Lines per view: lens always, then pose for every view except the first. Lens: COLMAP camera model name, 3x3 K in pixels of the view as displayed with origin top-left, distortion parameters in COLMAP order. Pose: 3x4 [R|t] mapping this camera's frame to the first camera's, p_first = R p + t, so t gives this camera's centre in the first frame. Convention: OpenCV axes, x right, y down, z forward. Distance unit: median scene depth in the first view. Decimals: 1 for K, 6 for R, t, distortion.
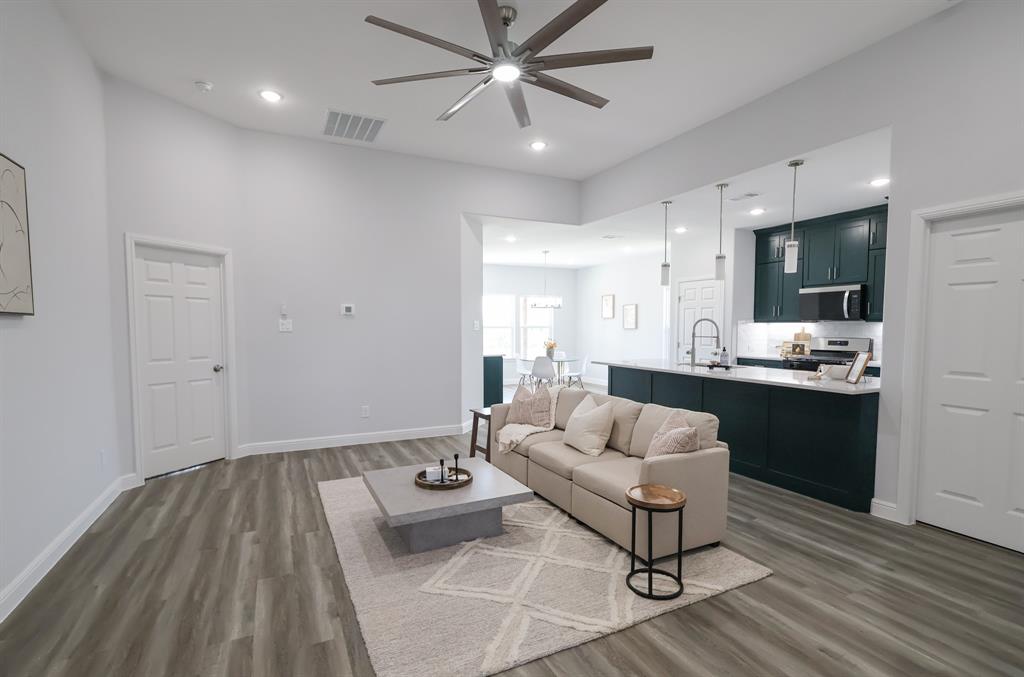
lens RADIAL K [[495.5, 0, 508.8], [0, 495.5, 356.6], [0, 0, 1]] dist [0.001008, 0.000005]
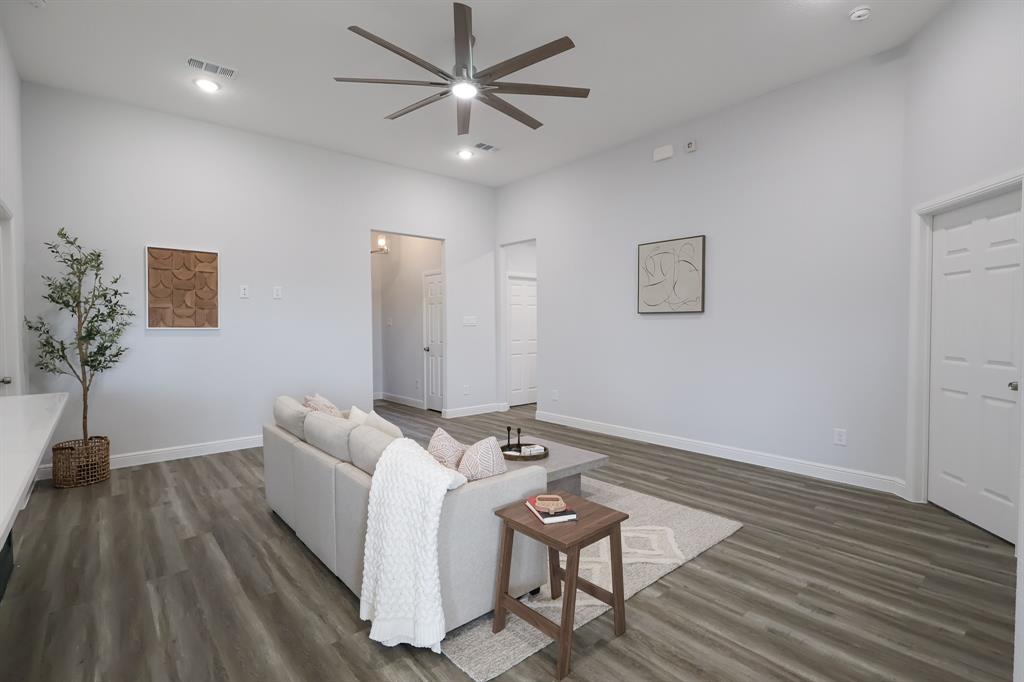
lens RADIAL K [[483.9, 0, 515.3], [0, 483.9, 337.2], [0, 0, 1]] dist [-0.000351, 0.000264]
pose [[-0.964759, 0.010844, -0.262912, 0.165210], [-0.011998, 0.996298, 0.085121, -0.104227], [0.262862, 0.085275, -0.961058, 1.955581]]
